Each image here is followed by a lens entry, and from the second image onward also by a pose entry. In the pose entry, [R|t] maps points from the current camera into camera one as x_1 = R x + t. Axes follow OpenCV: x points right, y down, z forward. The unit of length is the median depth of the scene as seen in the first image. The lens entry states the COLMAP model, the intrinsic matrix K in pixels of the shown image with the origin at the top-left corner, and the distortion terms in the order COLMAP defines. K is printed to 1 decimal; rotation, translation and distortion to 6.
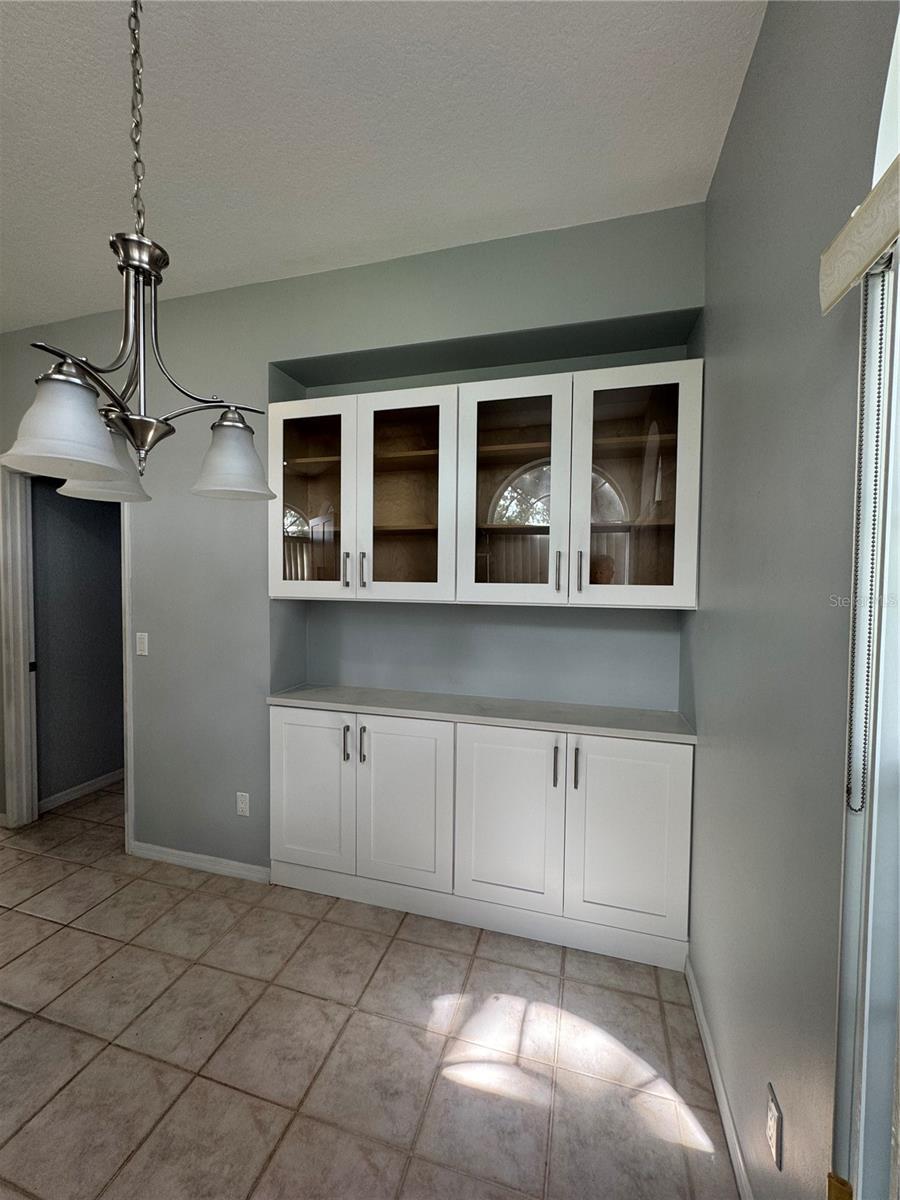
lens RADIAL K [[479.4, 0, 450.0], [0, 479.4, 600.0], [0, 0, 1]] dist [-0.000634, 0.000155]
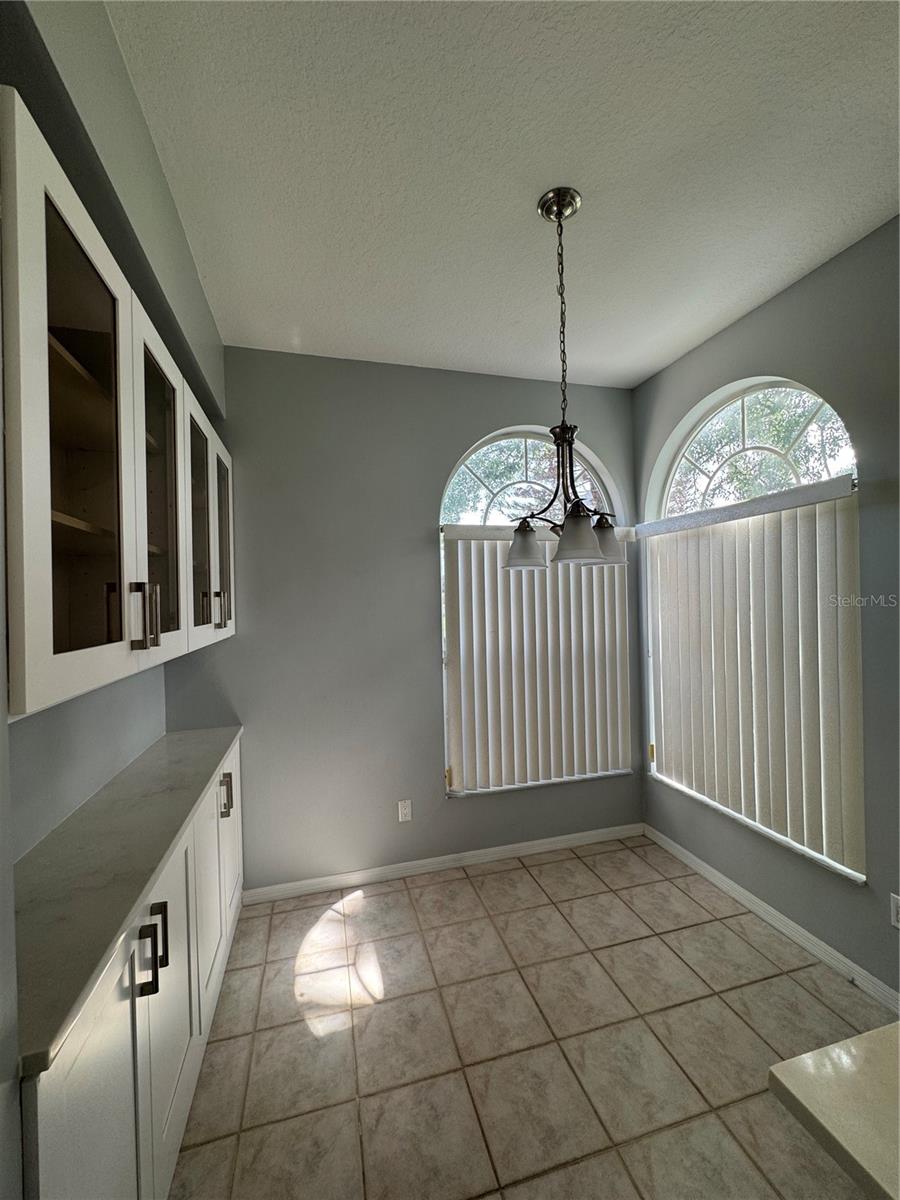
lens RADIAL K [[479.4, 0, 450.0], [0, 479.4, 600.0], [0, 0, 1]] dist [-0.000634, 0.000155]
pose [[-0.524511, 0.002220, 0.851401, -1.159103], [0.052470, 0.998180, 0.029721, -0.108949], [-0.849785, 0.060262, -0.523673, 1.389486]]
